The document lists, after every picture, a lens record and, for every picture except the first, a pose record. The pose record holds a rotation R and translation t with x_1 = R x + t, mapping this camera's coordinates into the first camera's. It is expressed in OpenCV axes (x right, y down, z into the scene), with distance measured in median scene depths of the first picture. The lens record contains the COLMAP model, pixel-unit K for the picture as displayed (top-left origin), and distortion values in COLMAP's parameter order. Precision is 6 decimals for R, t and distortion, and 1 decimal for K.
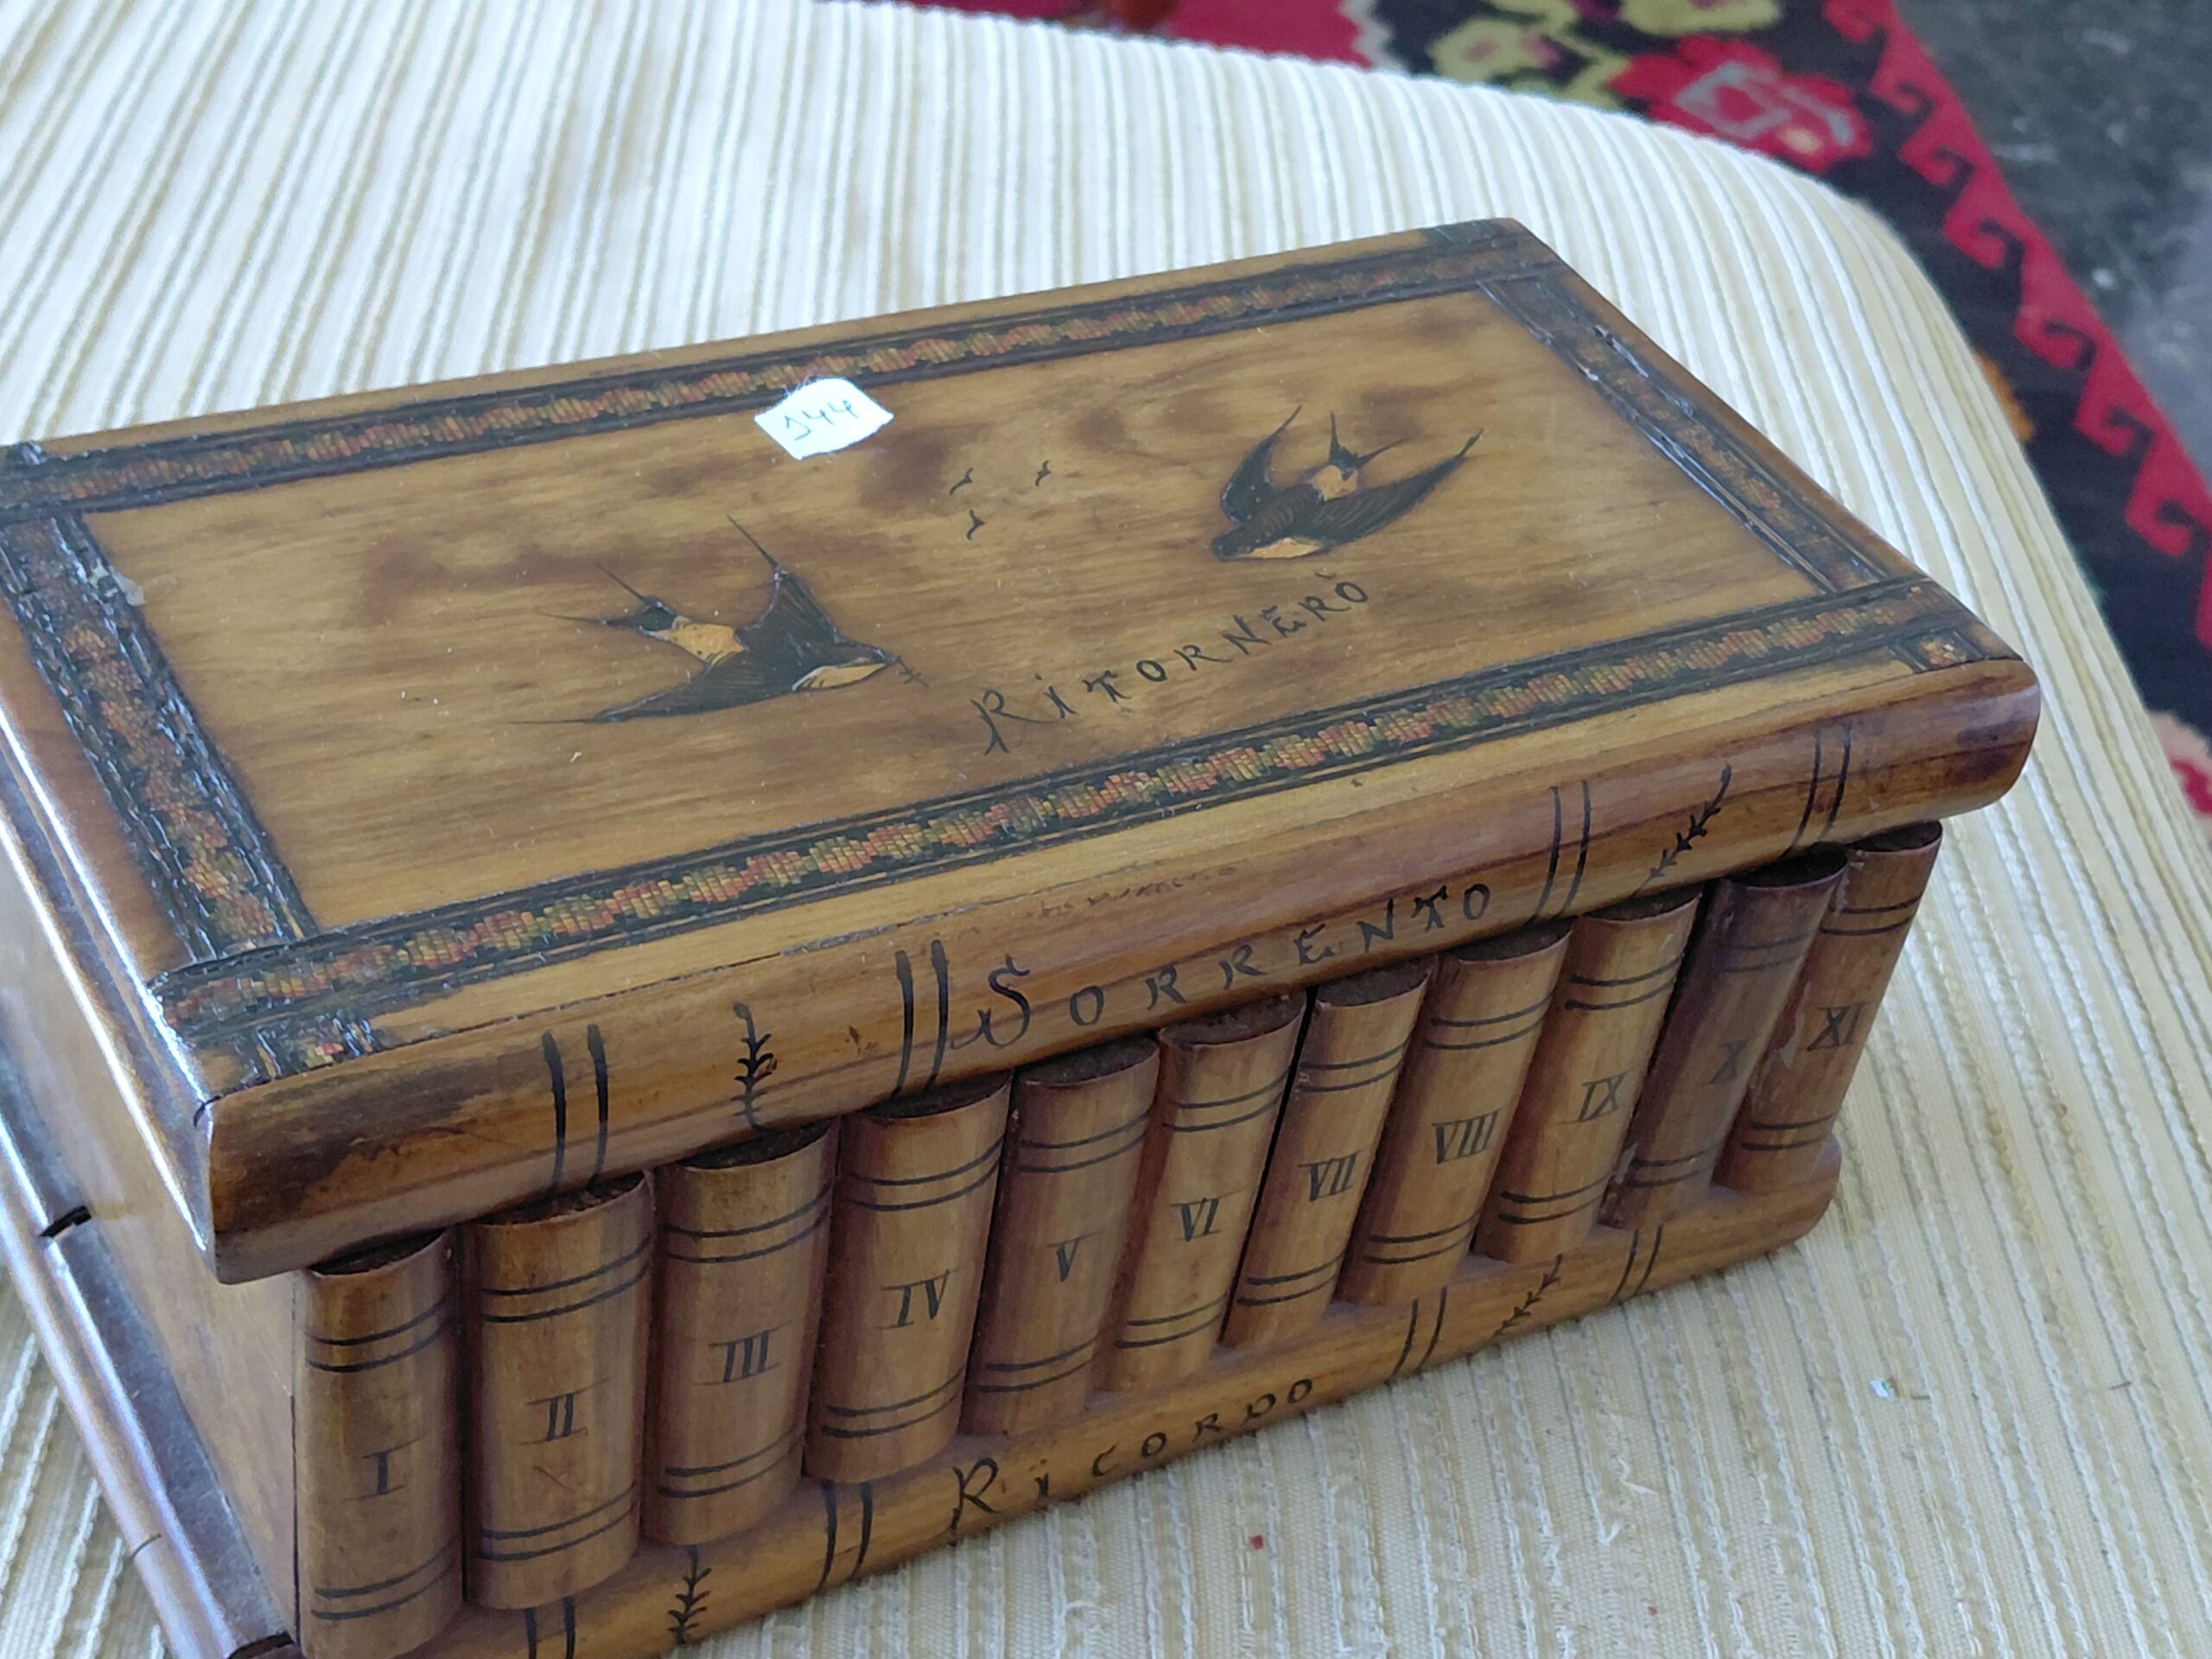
lens RADIAL K [[3170.0, 0, 1106.0], [0, 3170.0, 829.5], [0, 0, 1]] dist [0.045208, -0.038325]
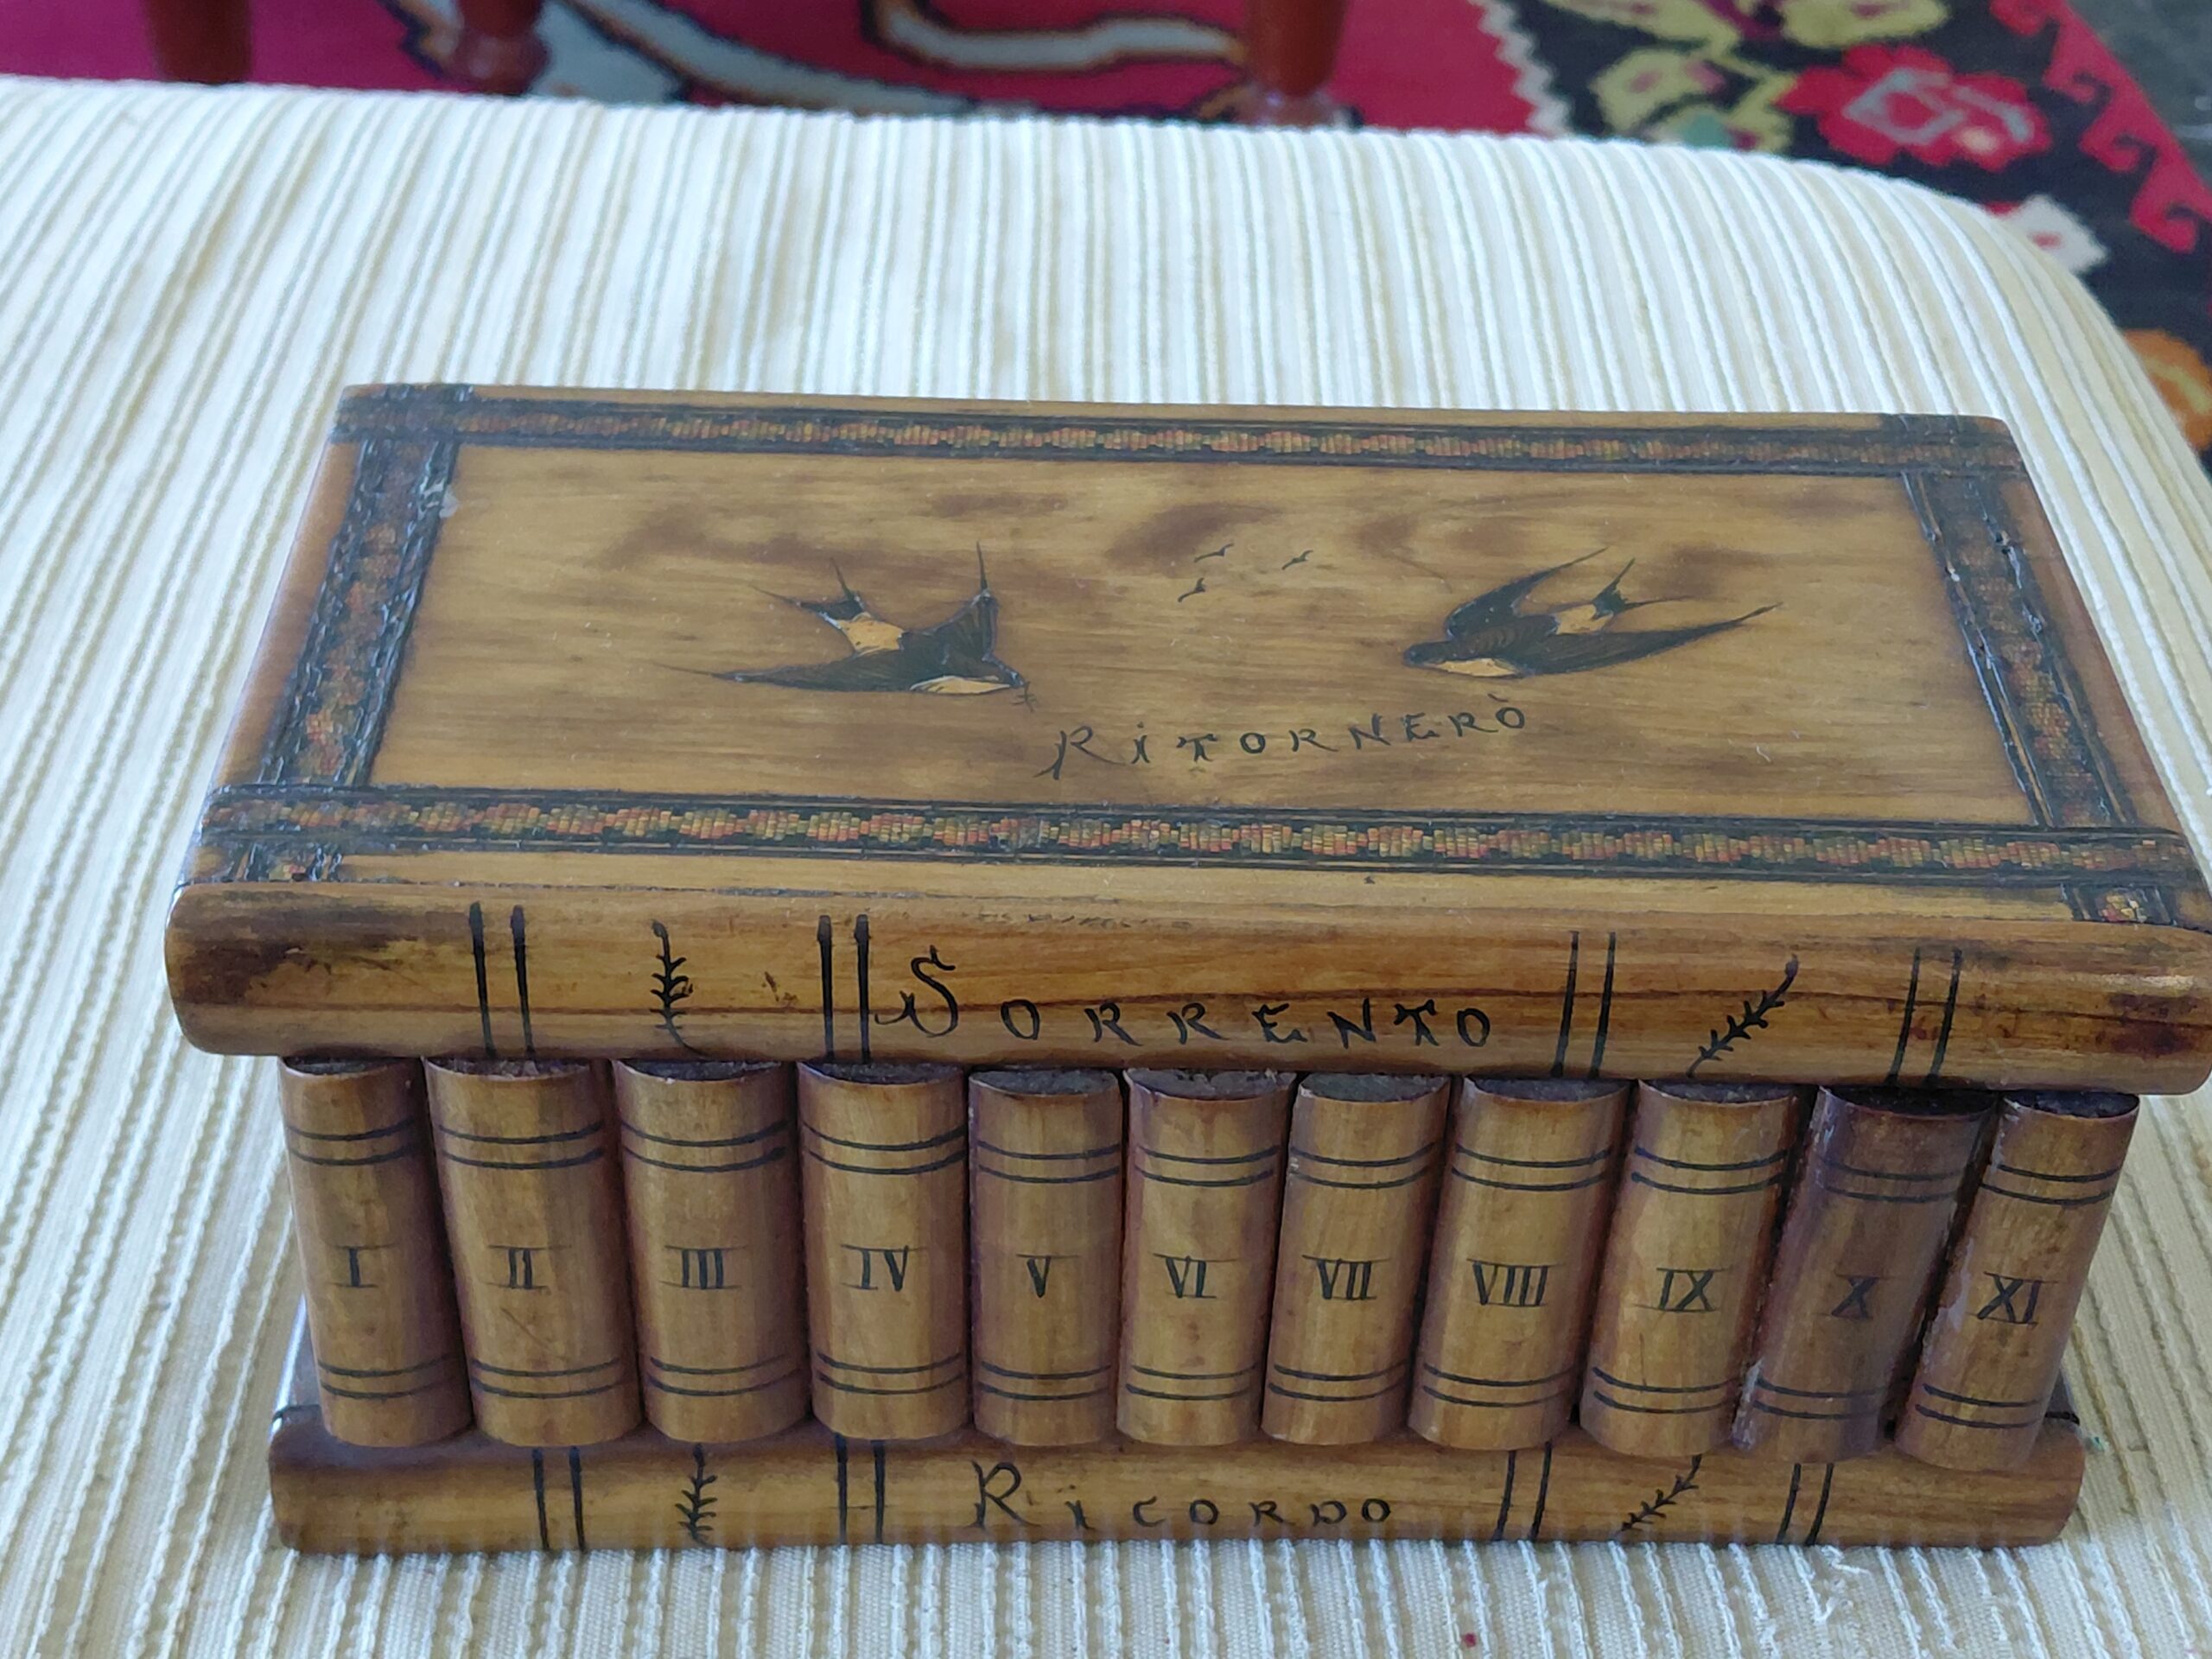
lens RADIAL K [[3106.7, 0, 1169.7], [0, 3106.7, 708.2], [0, 0, 1]] dist [0.073719, -0.095322]
pose [[0.877194, 0.181747, -0.444409, 0.447386], [-0.227418, 0.972451, -0.051191, -0.002806], [0.422862, 0.145971, 0.894360, 0.077137]]
